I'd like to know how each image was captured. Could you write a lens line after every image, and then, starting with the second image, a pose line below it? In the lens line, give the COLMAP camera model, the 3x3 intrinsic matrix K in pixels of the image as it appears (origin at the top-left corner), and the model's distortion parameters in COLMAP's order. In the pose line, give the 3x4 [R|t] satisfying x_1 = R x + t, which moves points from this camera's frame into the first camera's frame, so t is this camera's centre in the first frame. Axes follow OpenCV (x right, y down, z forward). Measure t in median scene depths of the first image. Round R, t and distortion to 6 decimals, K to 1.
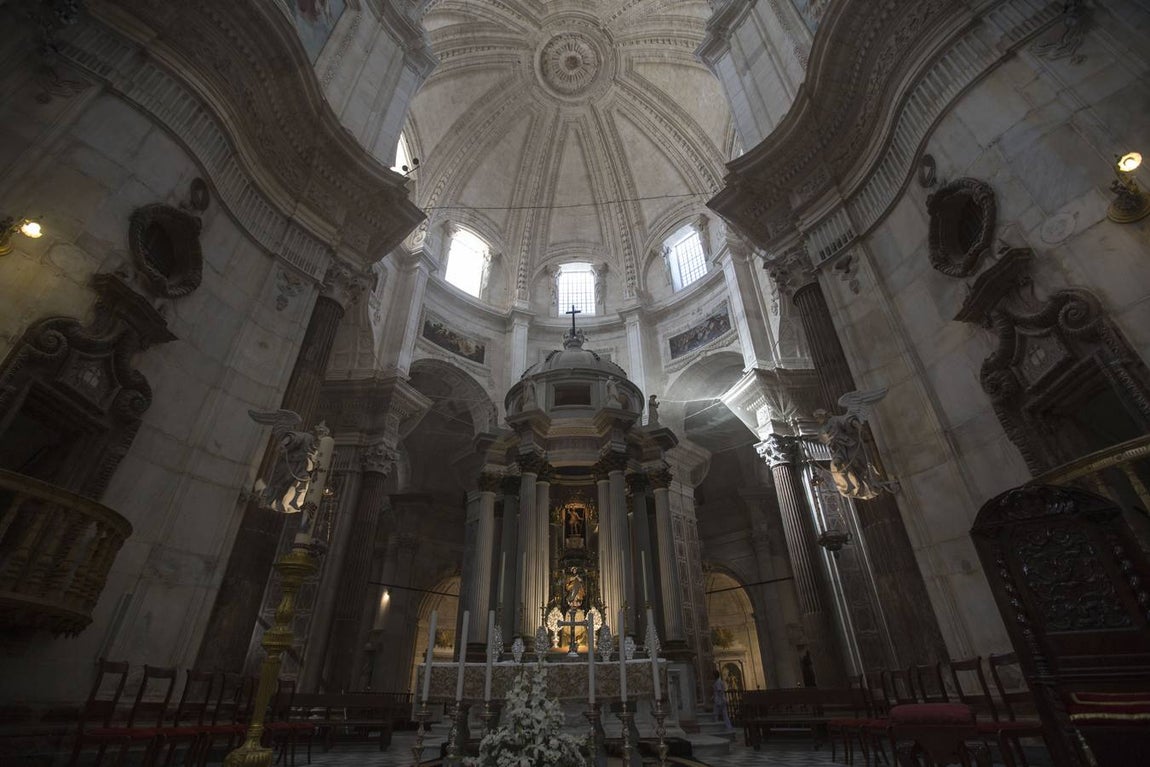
lens RADIAL K [[518.6, 0, 575.5], [0, 518.6, 381.8], [0, 0, 1]] dist [-0.036153, 0.006996]
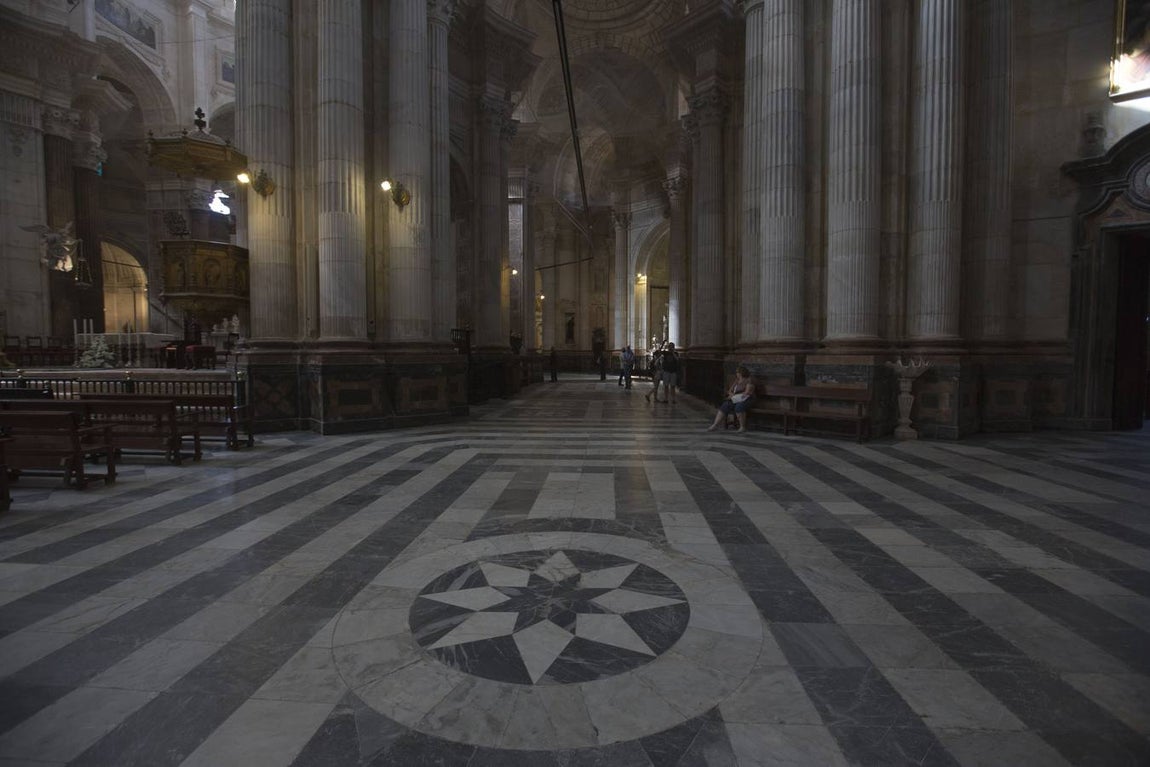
lens RADIAL K [[518.6, 0, 572.7], [0, 518.6, 378.8], [0, 0, 1]] dist [-0.036153, 0.006996]
pose [[0.999541, 0.000095, -0.030279, 1.522461], [0.017391, 0.816782, 0.576684, -0.518505], [0.024786, -0.576946, 0.816406, -0.879598]]
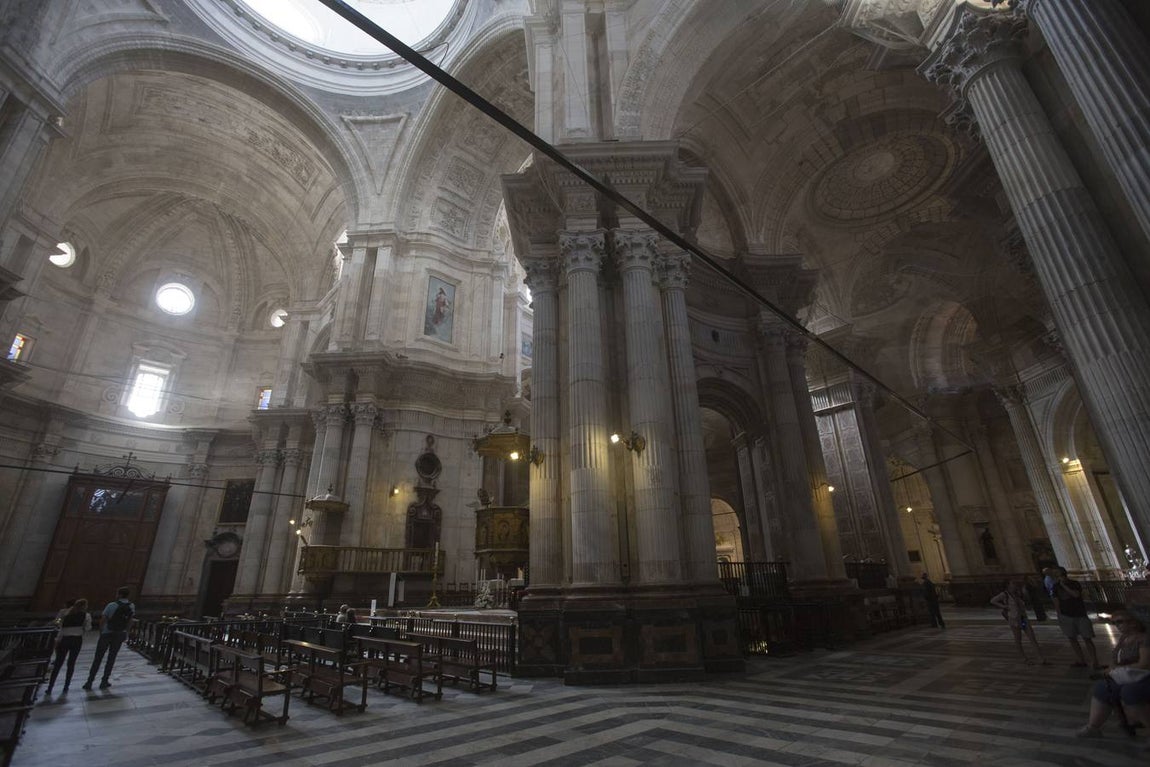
lens RADIAL K [[518.6, 0, 570.1], [0, 518.6, 388.0], [0, 0, 1]] dist [-0.036153, 0.006996]
pose [[0.713996, -0.271914, -0.645191, 1.823474], [0.394969, 0.917306, 0.050493, -0.450541], [0.578108, -0.290883, 0.762351, -0.739740]]
